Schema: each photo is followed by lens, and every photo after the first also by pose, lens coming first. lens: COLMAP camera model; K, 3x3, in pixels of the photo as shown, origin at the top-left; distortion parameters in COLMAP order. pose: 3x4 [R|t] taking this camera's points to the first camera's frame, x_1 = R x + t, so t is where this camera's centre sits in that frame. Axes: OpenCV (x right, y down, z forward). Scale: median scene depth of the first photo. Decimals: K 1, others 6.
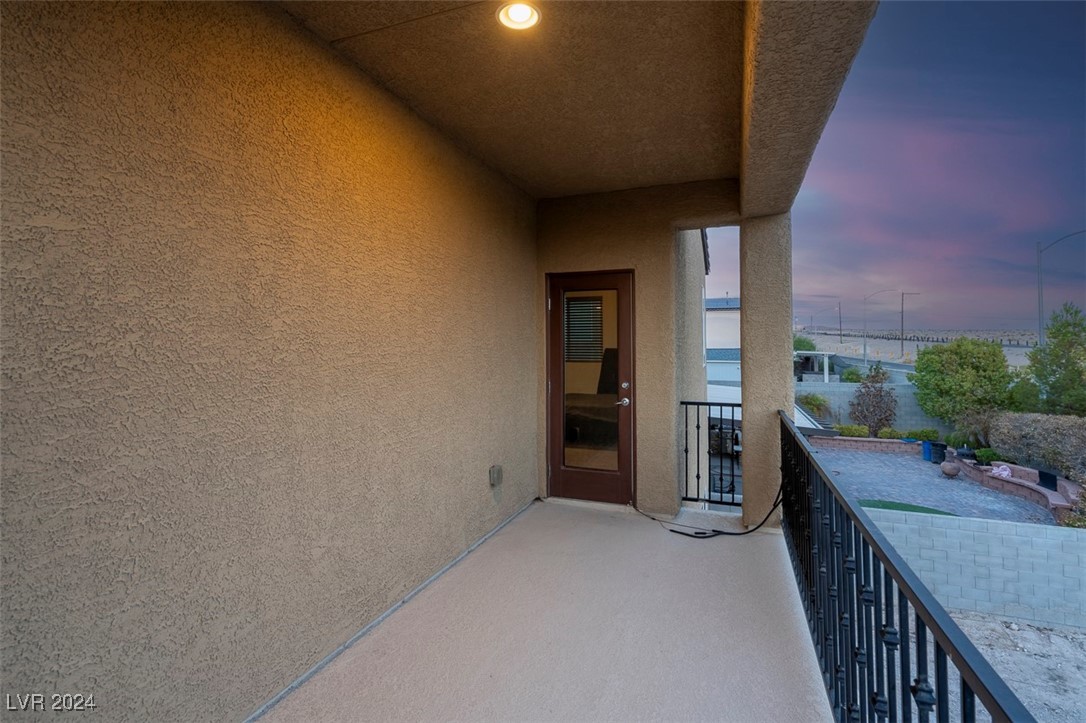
lens RADIAL K [[500.4, 0, 546.5], [0, 500.4, 342.9], [0, 0, 1]] dist [0.000612, 0.000459]
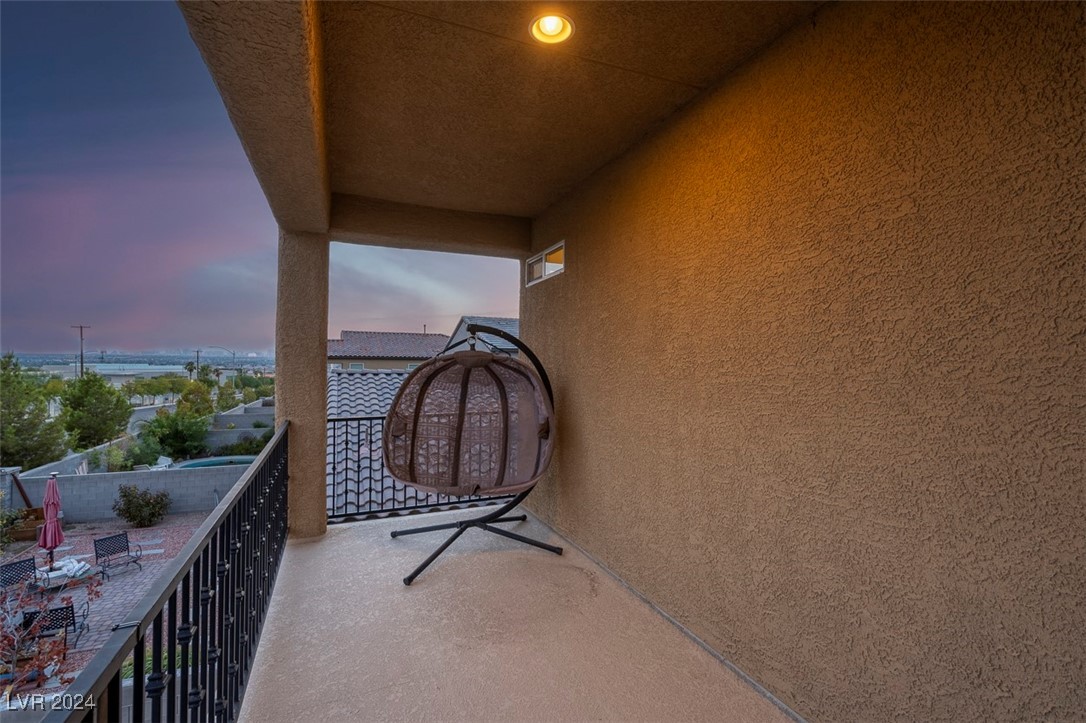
lens RADIAL K [[497.2, 0, 542.5], [0, 497.2, 365.2], [0, 0, 1]] dist [-0.001584, 0.000886]
pose [[-0.732698, 0.004871, -0.680536, 0.568557], [0.004077, 0.999988, 0.002769, 0.004061], [0.680541, -0.000745, -0.732709, 1.543051]]
